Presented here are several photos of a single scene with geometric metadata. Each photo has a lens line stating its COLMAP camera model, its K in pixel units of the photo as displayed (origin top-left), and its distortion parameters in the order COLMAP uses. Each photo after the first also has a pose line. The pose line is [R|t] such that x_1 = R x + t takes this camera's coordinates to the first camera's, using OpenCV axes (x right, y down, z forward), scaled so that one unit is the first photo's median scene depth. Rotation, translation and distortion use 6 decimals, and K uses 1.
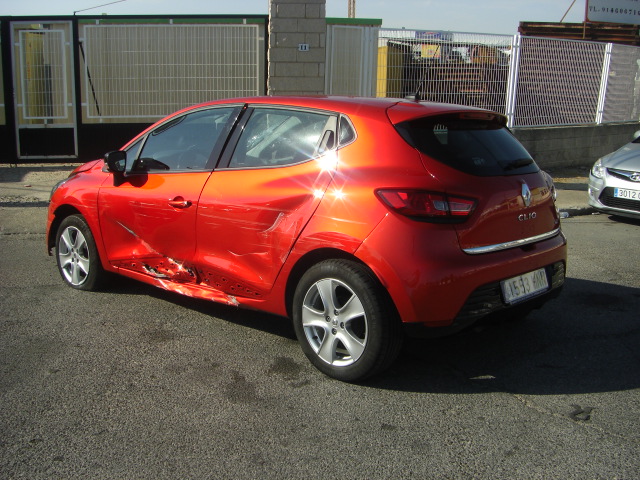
lens RADIAL K [[715.0, 0, 320.0], [0, 715.0, 240.0], [0, 0, 1]] dist [-0.183638, 0.136988]
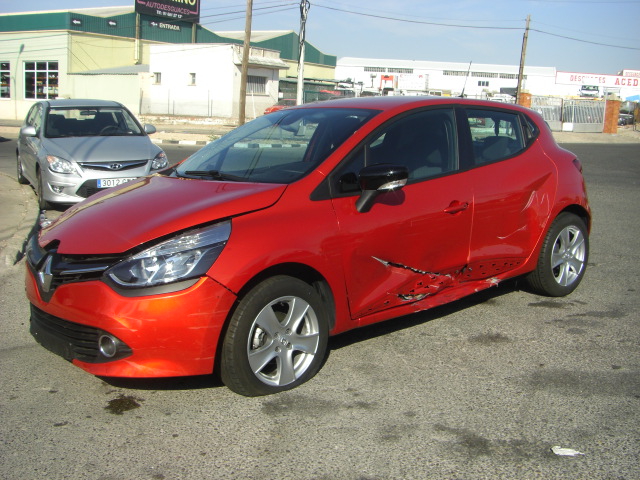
lens RADIAL K [[705.6, 0, 302.0], [0, 705.6, 255.0], [0, 0, 1]] dist [-0.144402, 0.058698]
pose [[0.133036, -0.219900, 0.966408, -0.510060], [0.191939, 0.962332, 0.192551, -0.094072], [-0.972348, 0.159875, 0.170232, 0.459652]]
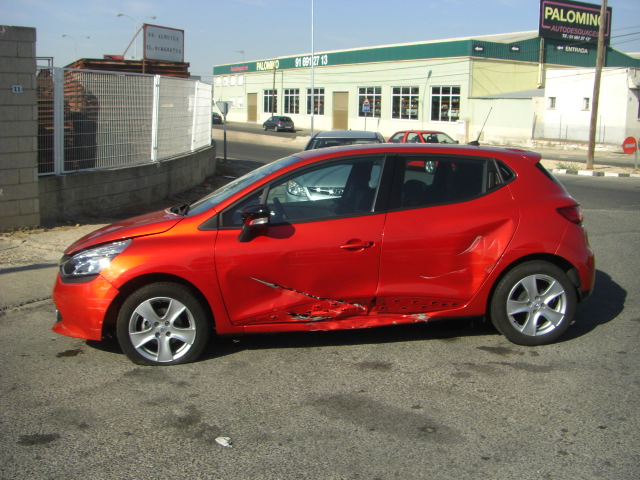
lens RADIAL K [[715.0, 0, 320.0], [0, 715.0, 240.0], [0, 0, 1]] dist [-0.183638, 0.136988]
pose [[0.656213, -0.137083, 0.742020, -0.461502], [0.164236, 0.985732, 0.036863, -0.048169], [-0.736486, 0.097676, 0.669364, 0.130423]]
